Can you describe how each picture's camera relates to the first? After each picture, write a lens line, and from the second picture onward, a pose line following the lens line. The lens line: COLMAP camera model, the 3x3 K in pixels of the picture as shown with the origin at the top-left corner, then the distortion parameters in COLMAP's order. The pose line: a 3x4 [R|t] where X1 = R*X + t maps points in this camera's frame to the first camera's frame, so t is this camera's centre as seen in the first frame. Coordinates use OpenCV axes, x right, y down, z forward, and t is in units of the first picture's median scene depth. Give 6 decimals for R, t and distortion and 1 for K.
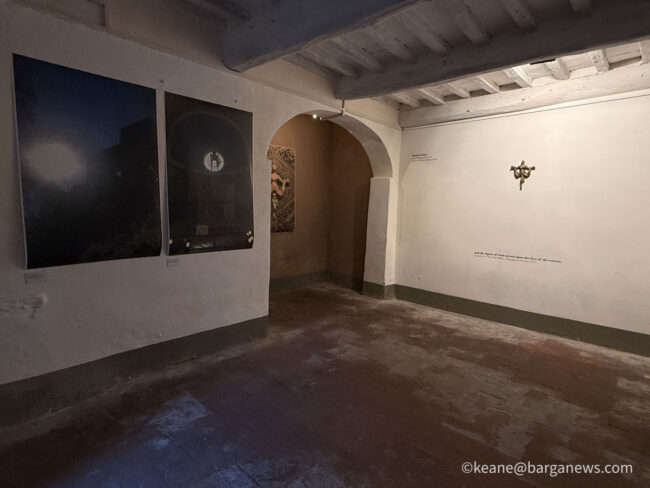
lens RADIAL K [[358.4, 0, 323.3], [0, 358.4, 246.7], [0, 0, 1]] dist [0.001924, -0.000523]
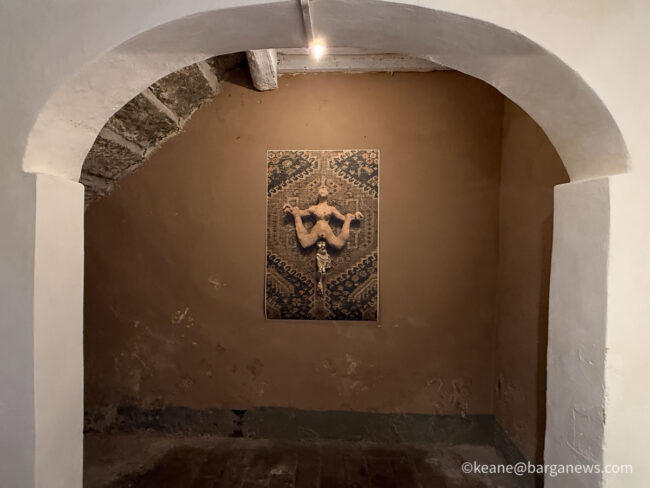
lens RADIAL K [[358.4, 0, 325.4], [0, 358.4, 243.0], [0, 0, 1]] dist [0.001924, -0.000523]
pose [[0.642469, -0.020737, -0.766031, 0.245980], [-0.075141, 0.993112, -0.089905, -0.100995], [0.762619, 0.115322, 0.636485, 0.666807]]
